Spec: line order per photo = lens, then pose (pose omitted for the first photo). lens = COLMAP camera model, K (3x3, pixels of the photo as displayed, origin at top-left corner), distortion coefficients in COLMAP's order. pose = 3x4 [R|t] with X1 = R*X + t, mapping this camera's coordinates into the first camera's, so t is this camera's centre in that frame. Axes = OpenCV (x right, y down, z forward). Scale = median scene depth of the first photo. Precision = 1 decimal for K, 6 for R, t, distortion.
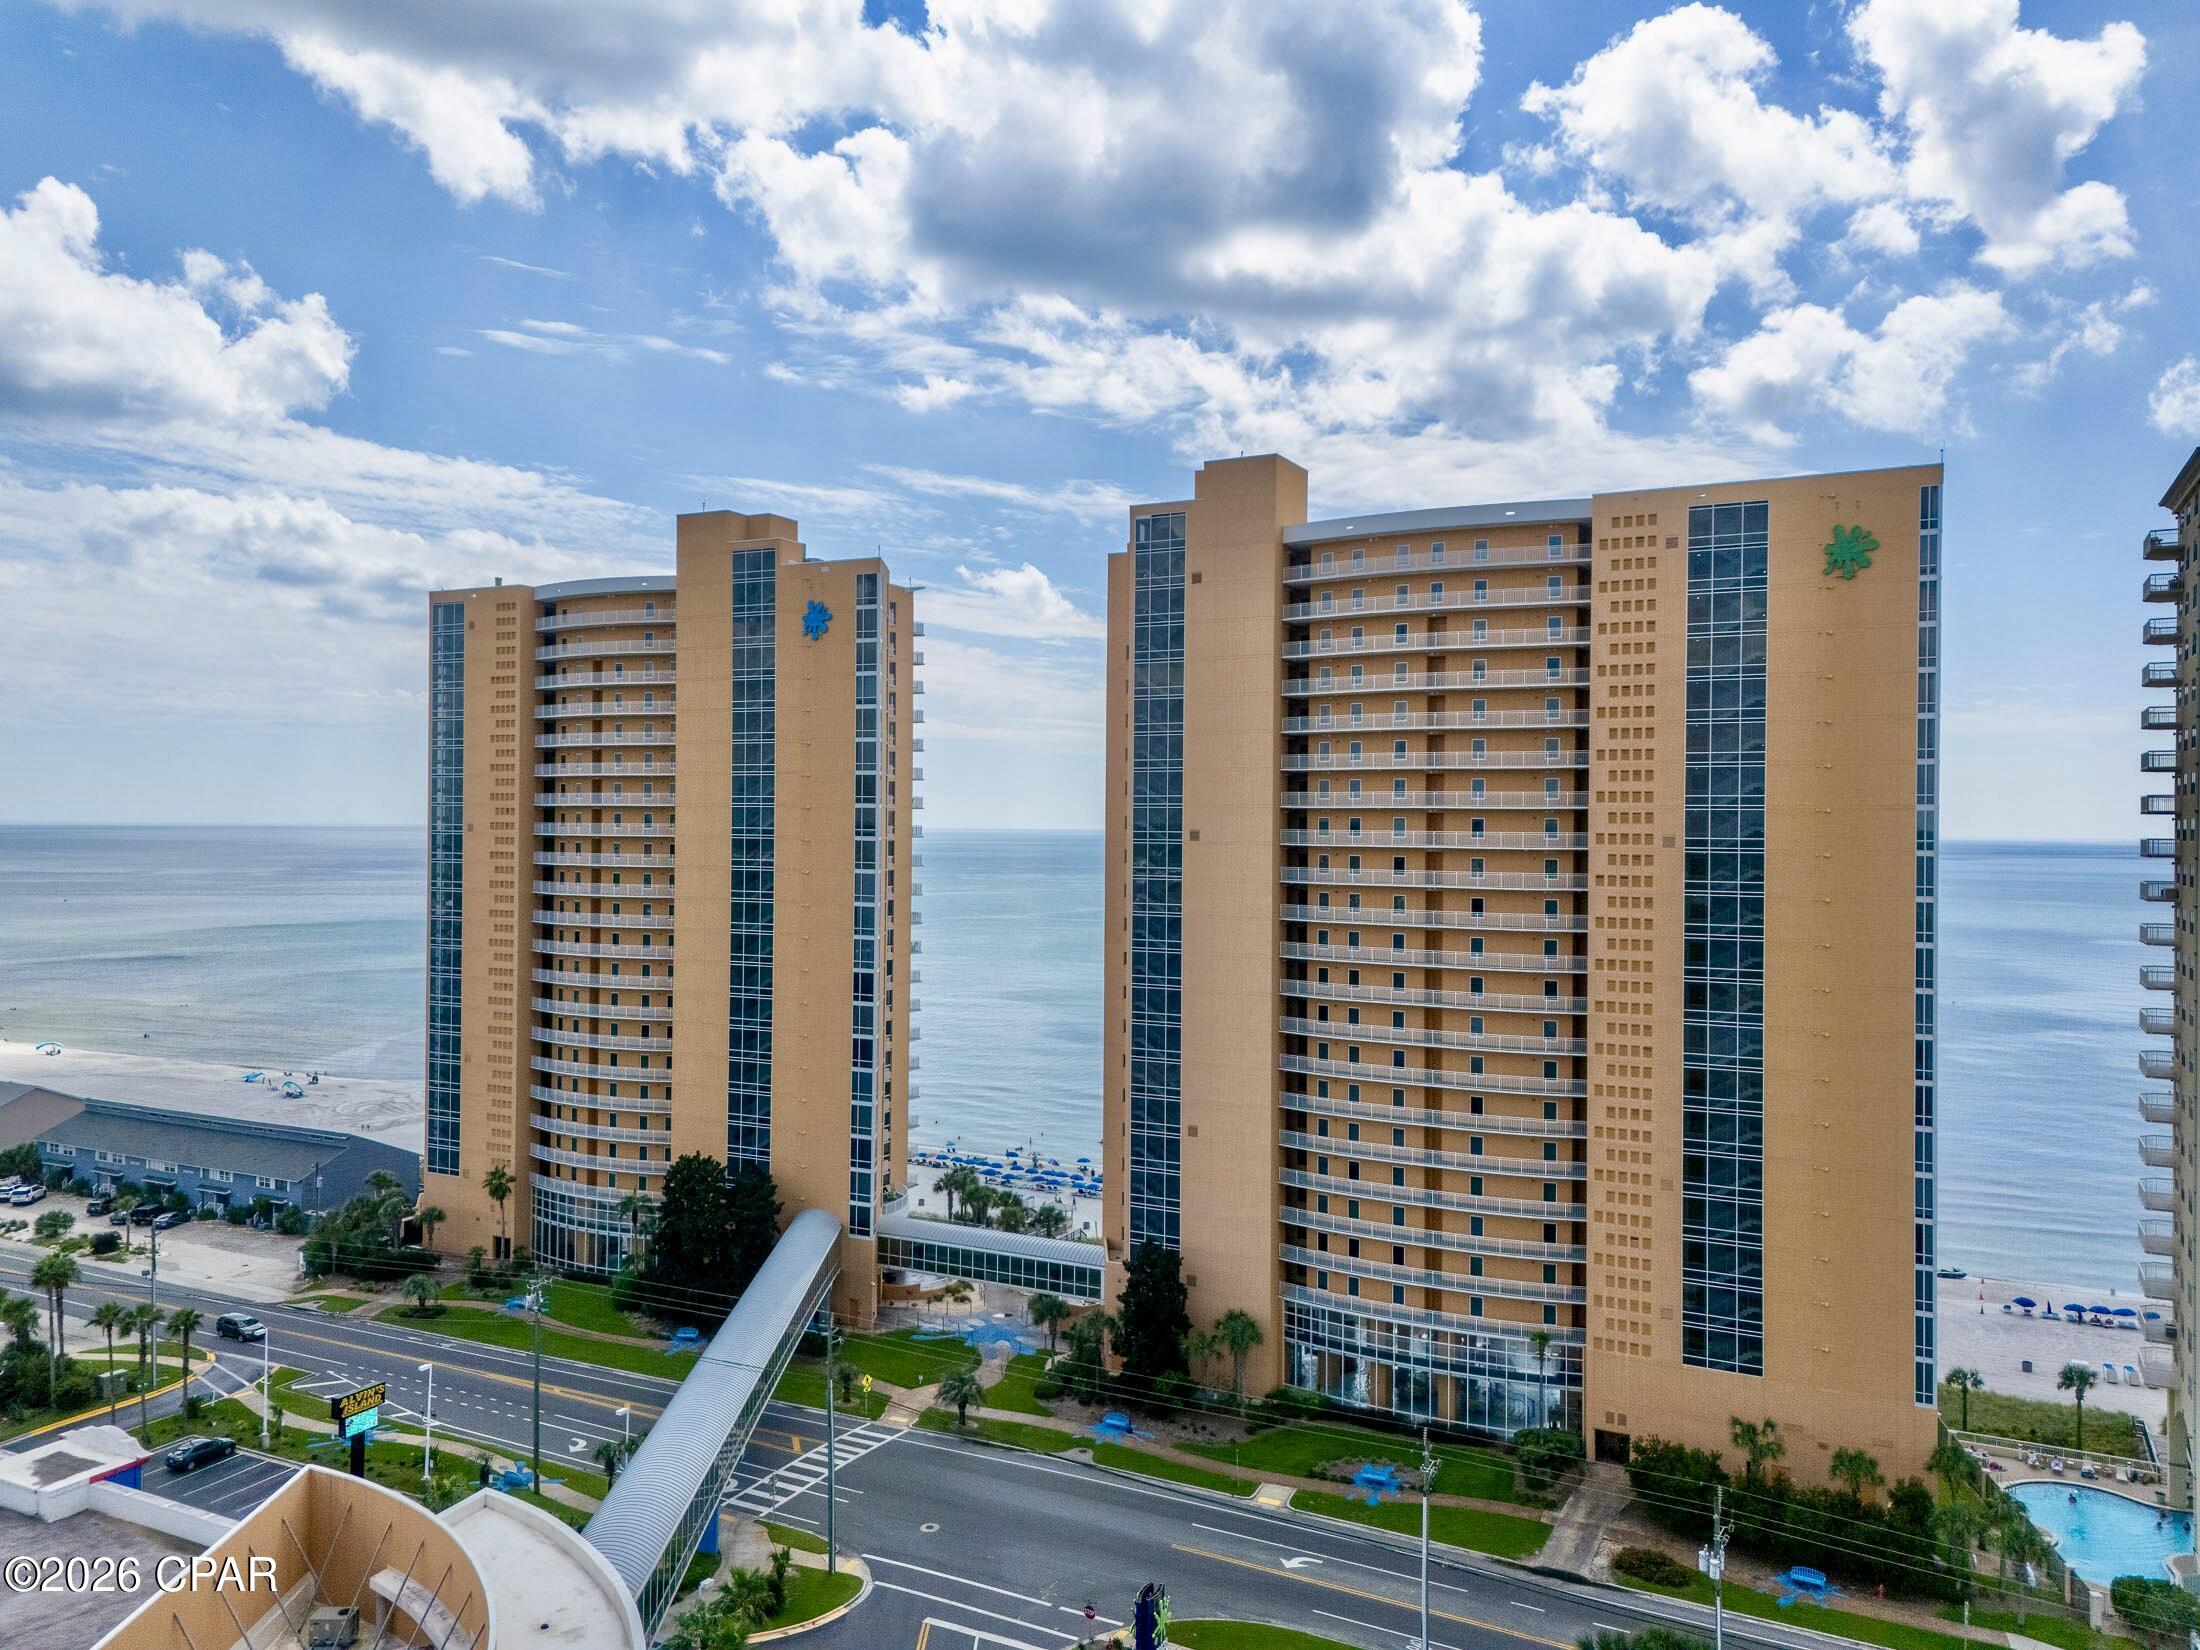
lens RADIAL K [[1628.5, 0, 1074.4], [0, 1628.5, 814.9], [0, 0, 1]] dist [0.029575, 0.004393]
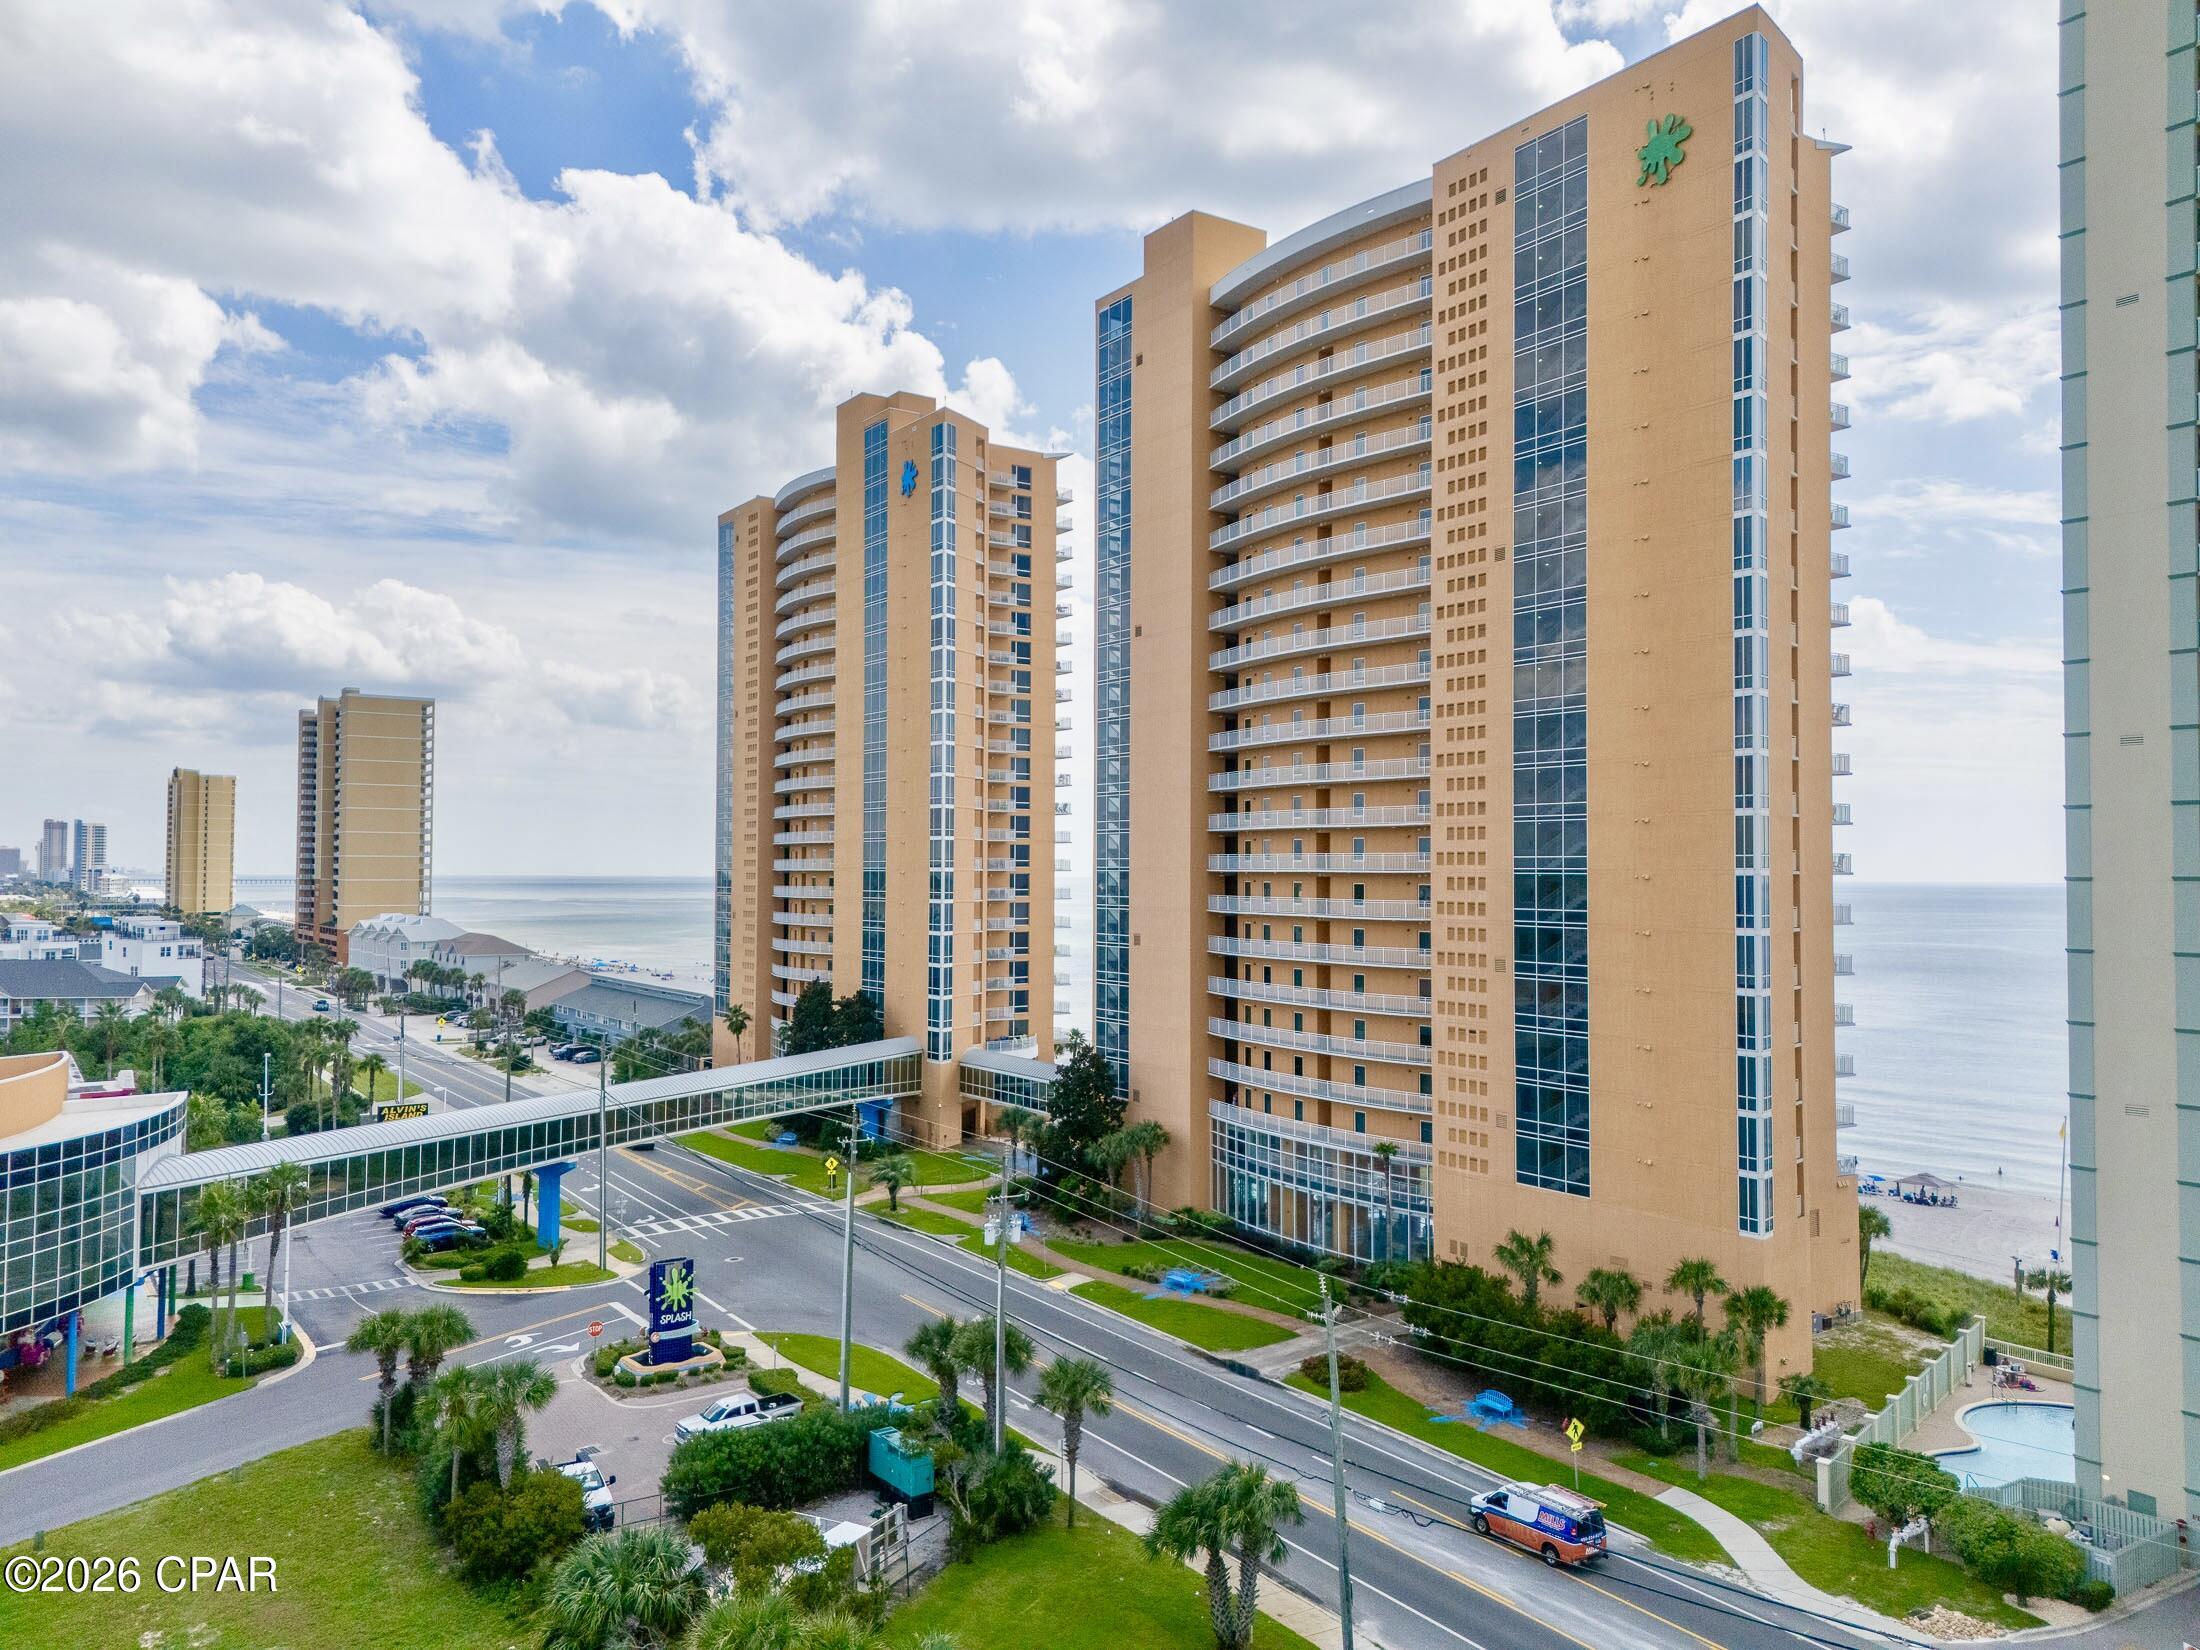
lens RADIAL K [[1602.7, 0, 1100.0], [0, 1602.7, 825.0], [0, 0, 1]] dist [0.091354, -0.088054]
pose [[0.886337, -0.017399, -0.462713, 0.447060], [0.004569, 0.999574, -0.028834, 0.140833], [0.463018, 0.023443, 0.886039, 0.141365]]
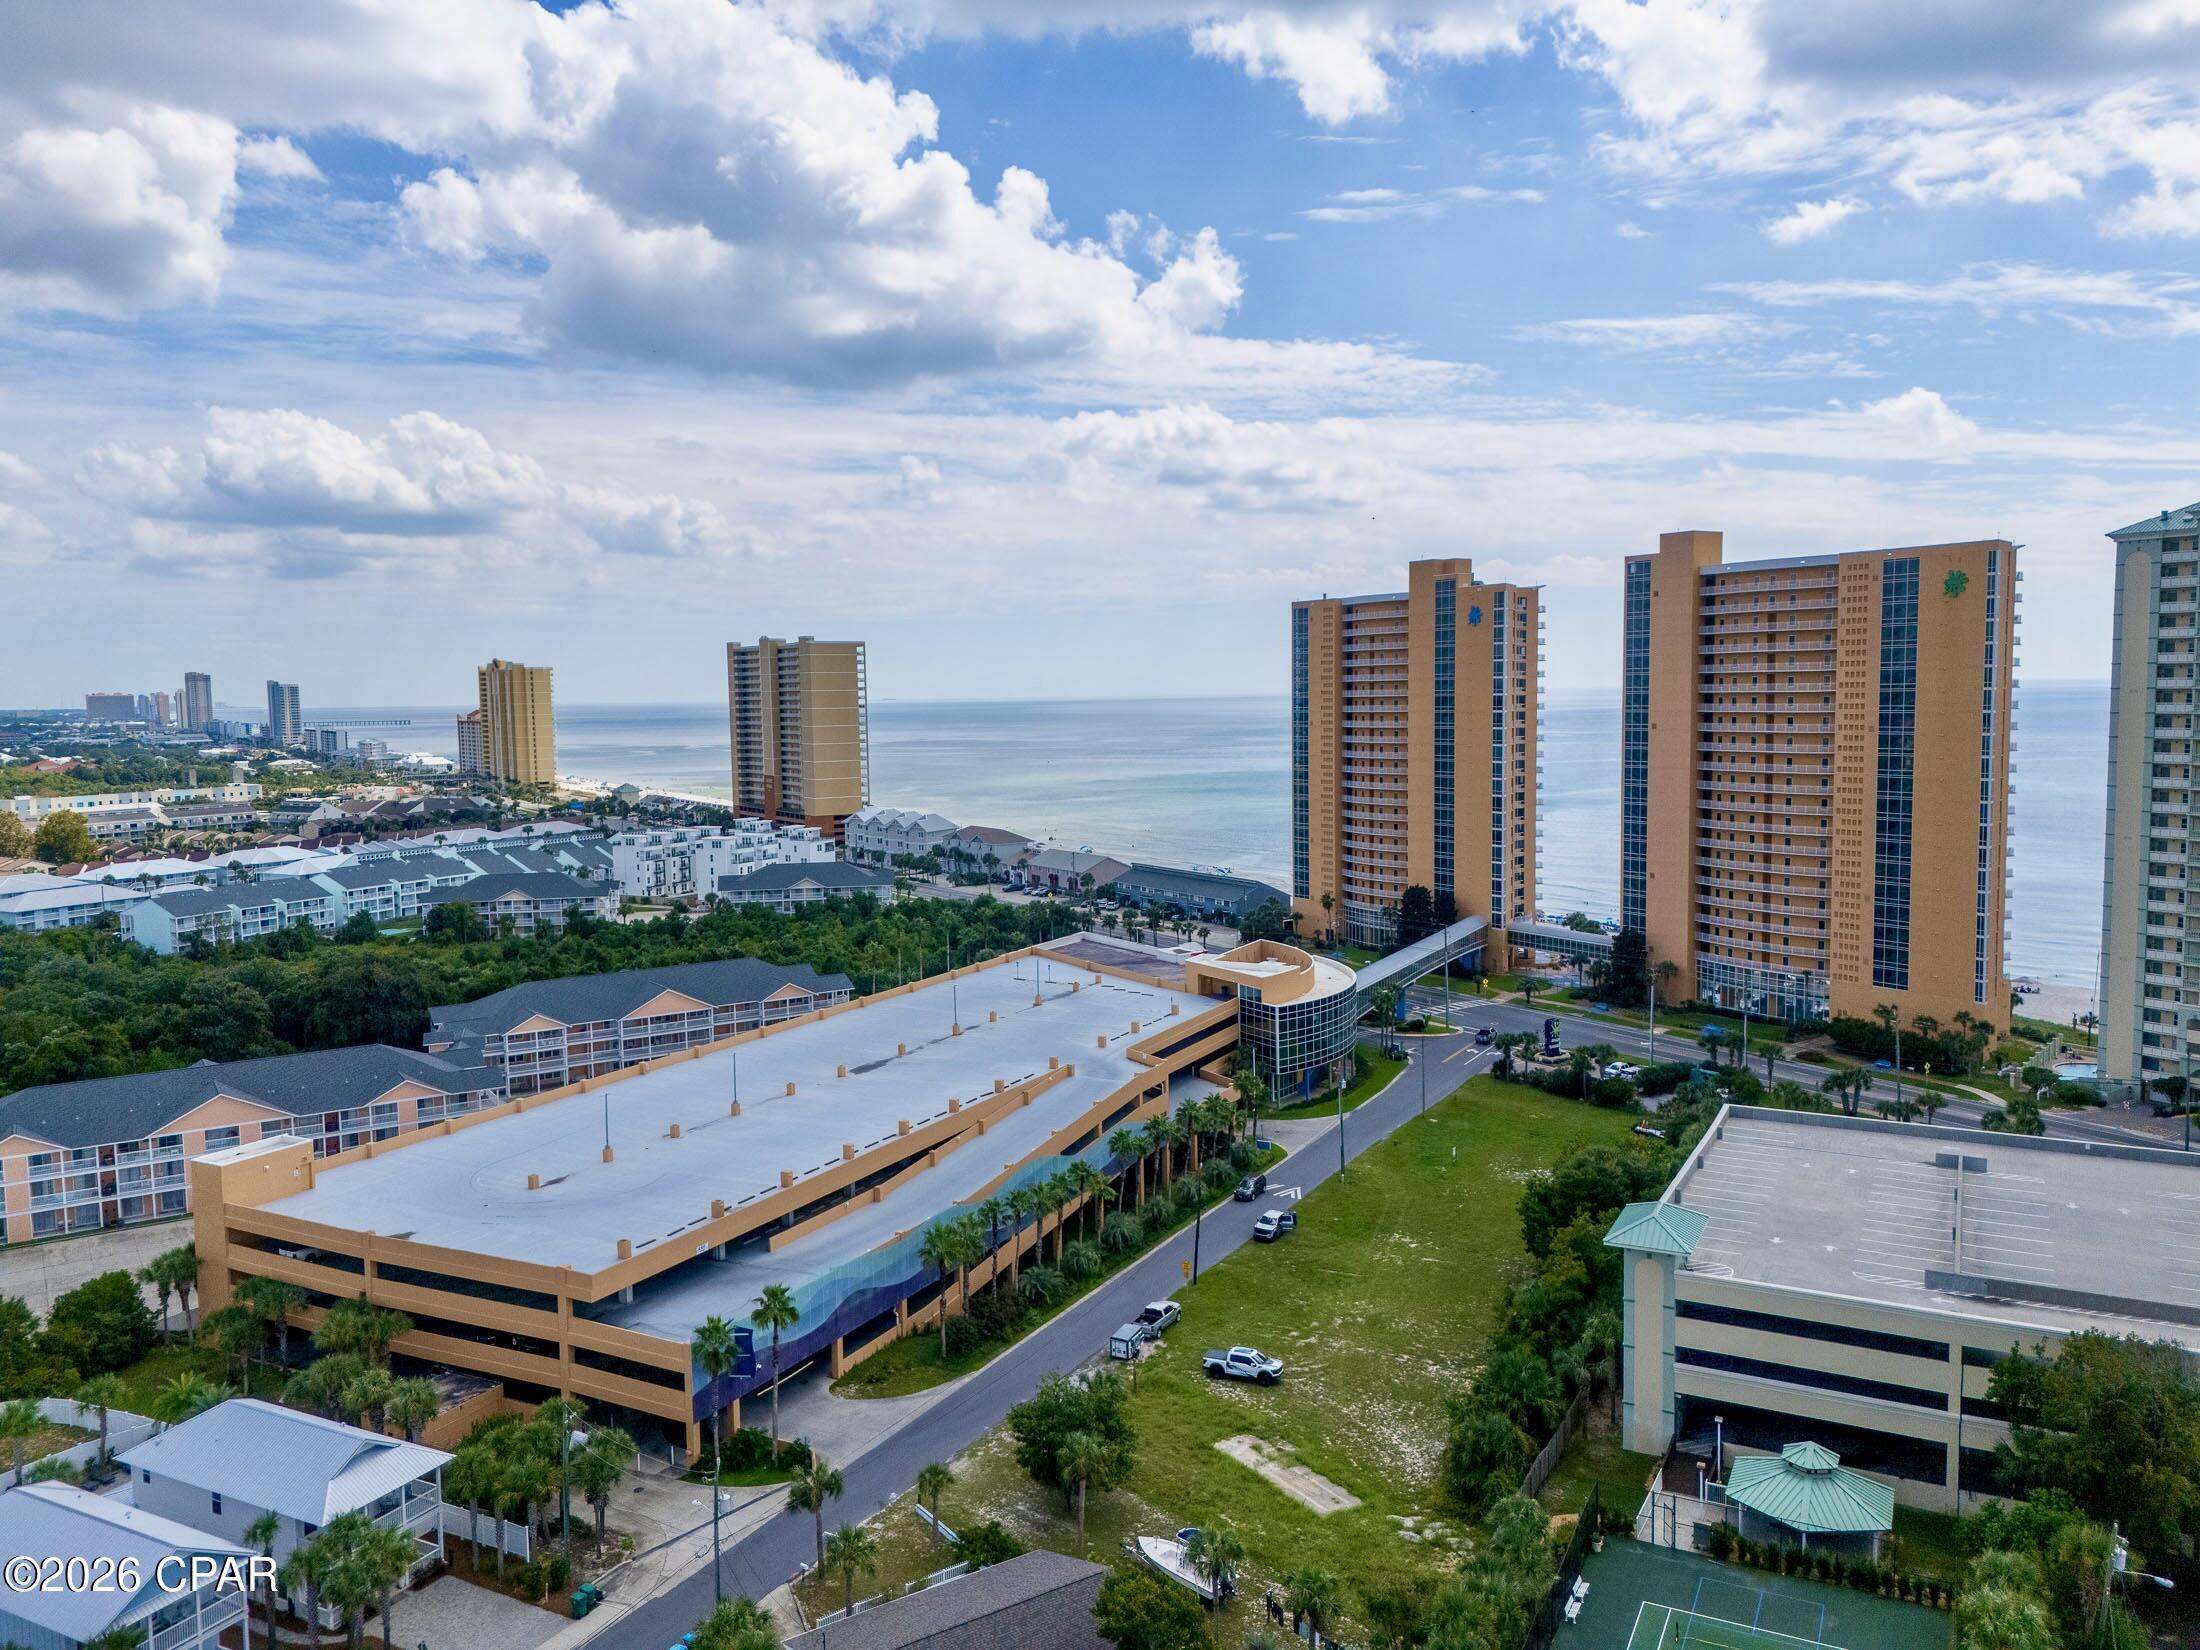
lens RADIAL K [[1602.7, 0, 1100.0], [0, 1602.7, 825.0], [0, 0, 1]] dist [0.091354, -0.088054]
pose [[0.877393, 0.019304, -0.479383, 0.391925], [0.023514, 0.996259, 0.083155, -0.043410], [0.479195, -0.084232, 0.873657, -0.959370]]
